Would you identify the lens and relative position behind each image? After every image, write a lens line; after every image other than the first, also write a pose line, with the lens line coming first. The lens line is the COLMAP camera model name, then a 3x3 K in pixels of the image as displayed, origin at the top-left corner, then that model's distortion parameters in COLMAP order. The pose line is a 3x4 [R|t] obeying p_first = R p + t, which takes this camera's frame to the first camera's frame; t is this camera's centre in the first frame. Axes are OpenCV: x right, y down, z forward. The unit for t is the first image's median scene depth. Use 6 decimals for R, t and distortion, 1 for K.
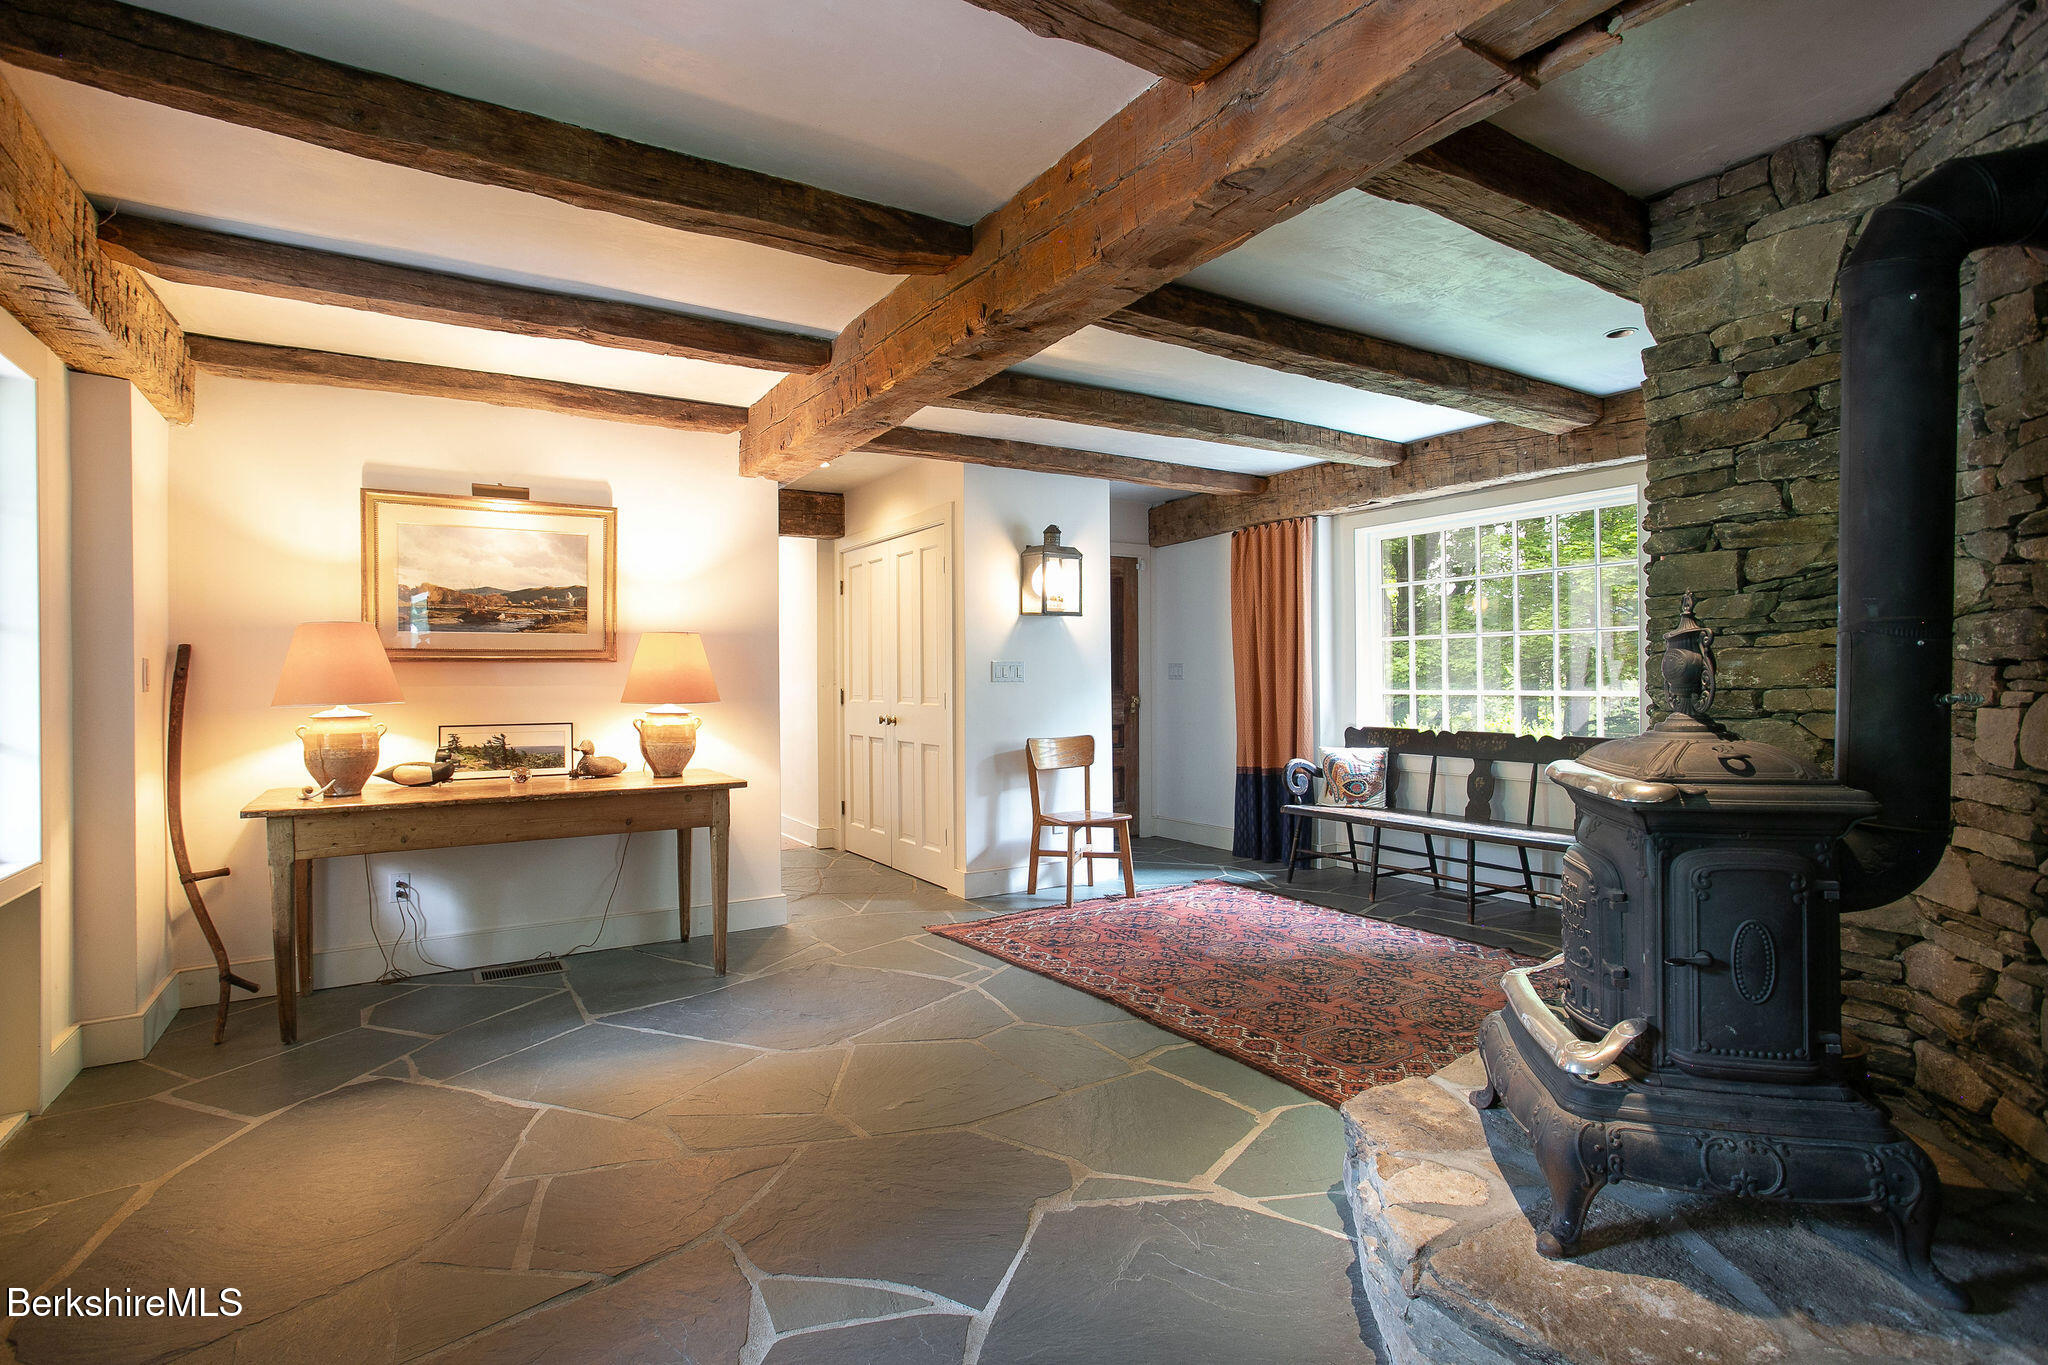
lens RADIAL K [[970.6, 0, 1030.2], [0, 970.6, 678.1], [0, 0, 1]] dist [-0.038815, 0.000279]
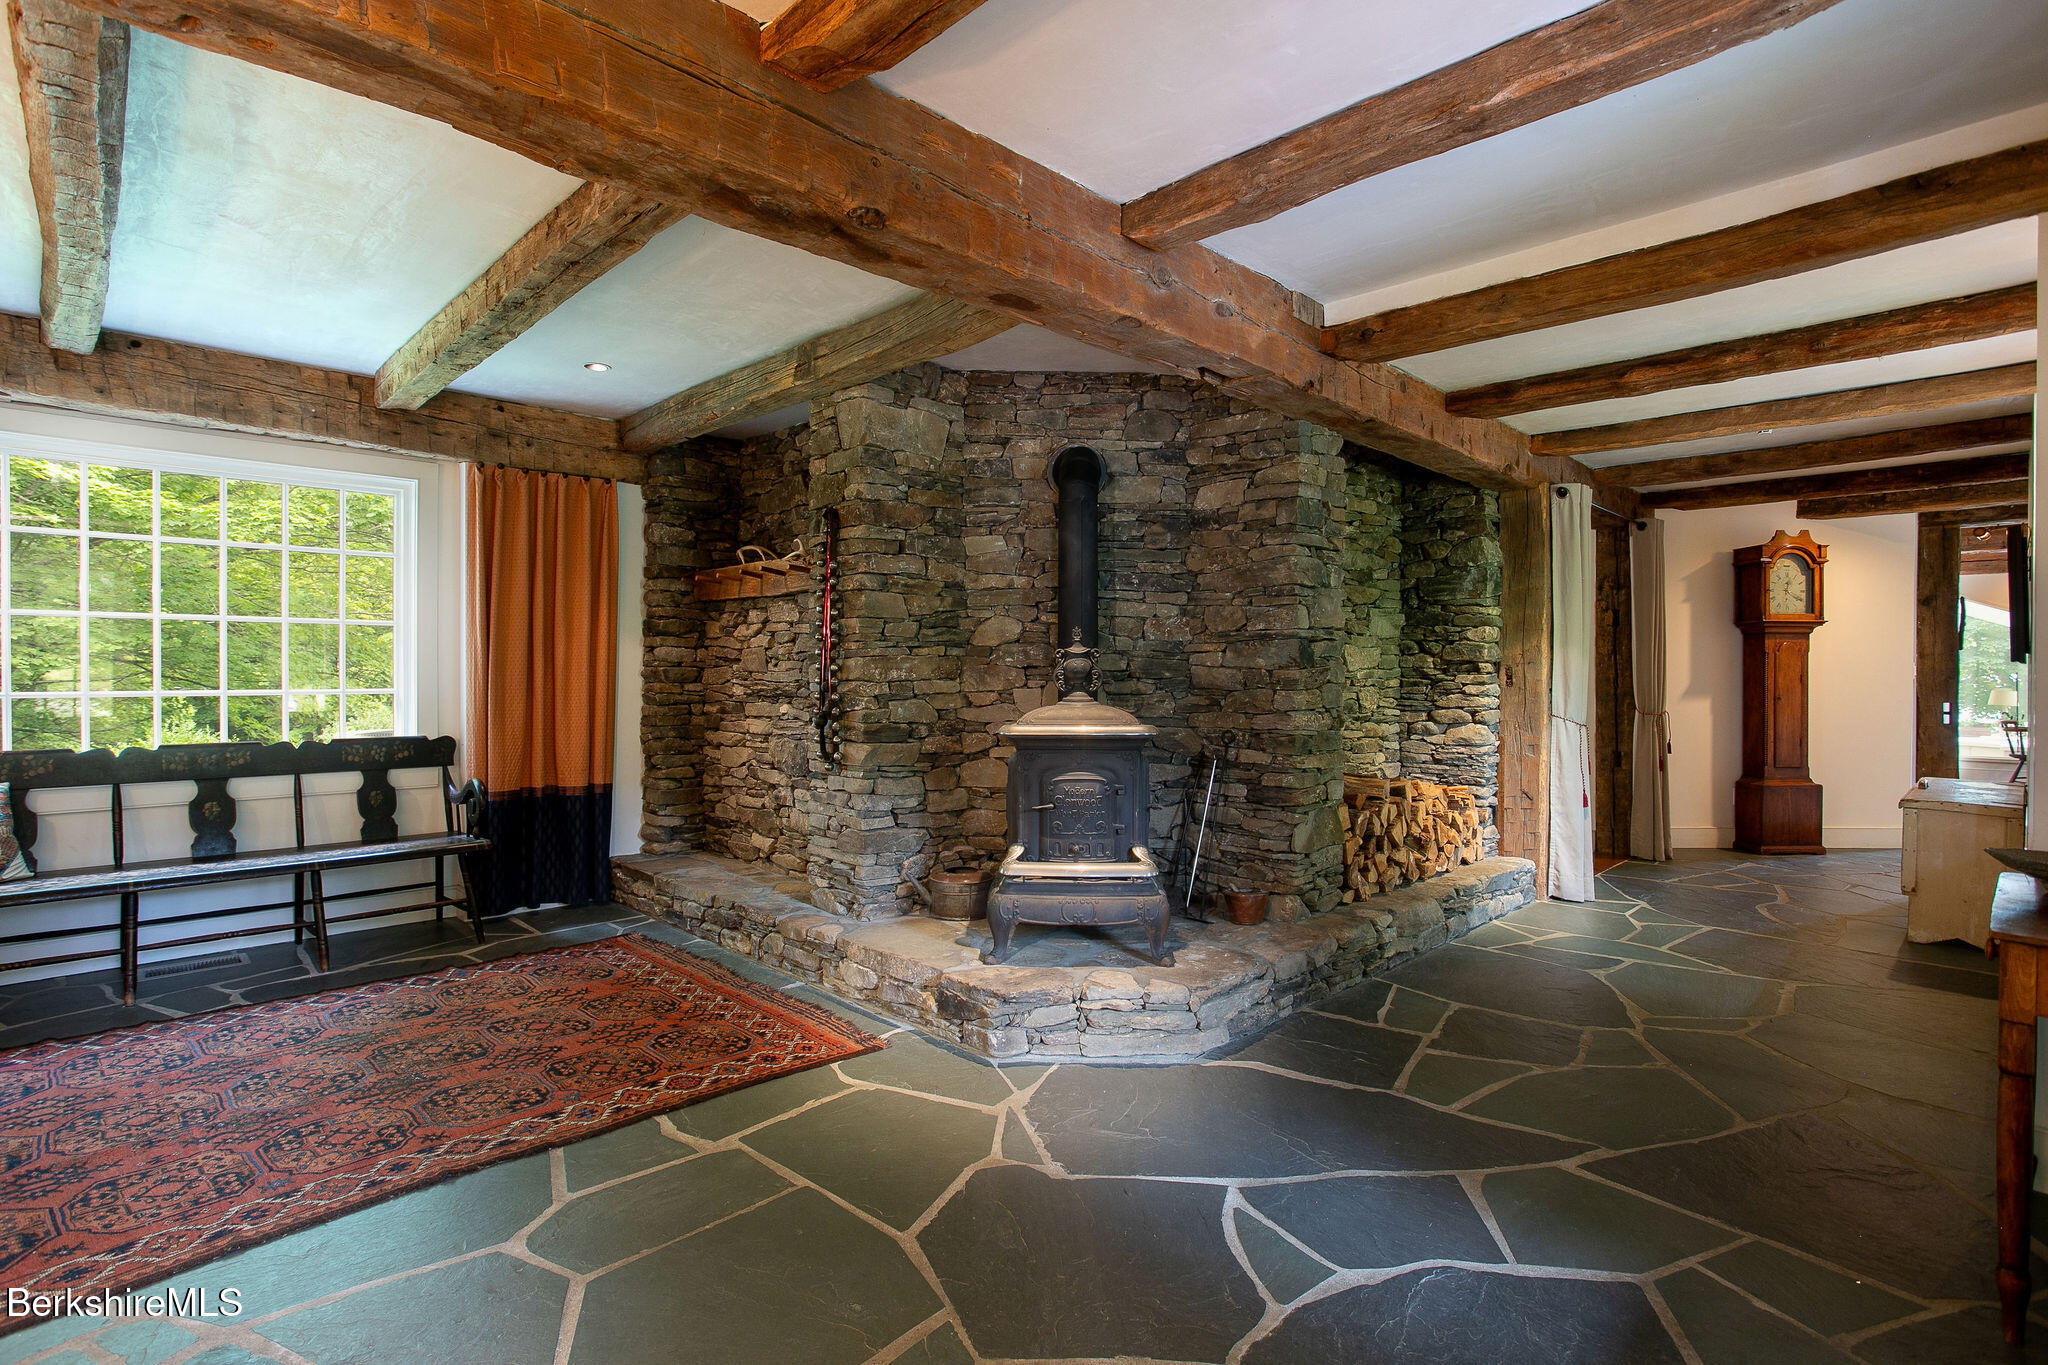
lens RADIAL K [[989.0, 0, 1015.5], [0, 989.0, 678.0], [0, 0, 1]] dist [-0.061843, 0.033127]
pose [[-0.192839, 0.000394, 0.981230, -0.643972], [-0.000948, 0.999999, -0.000588, 0.004683], [-0.981230, -0.001044, -0.192838, 0.791213]]
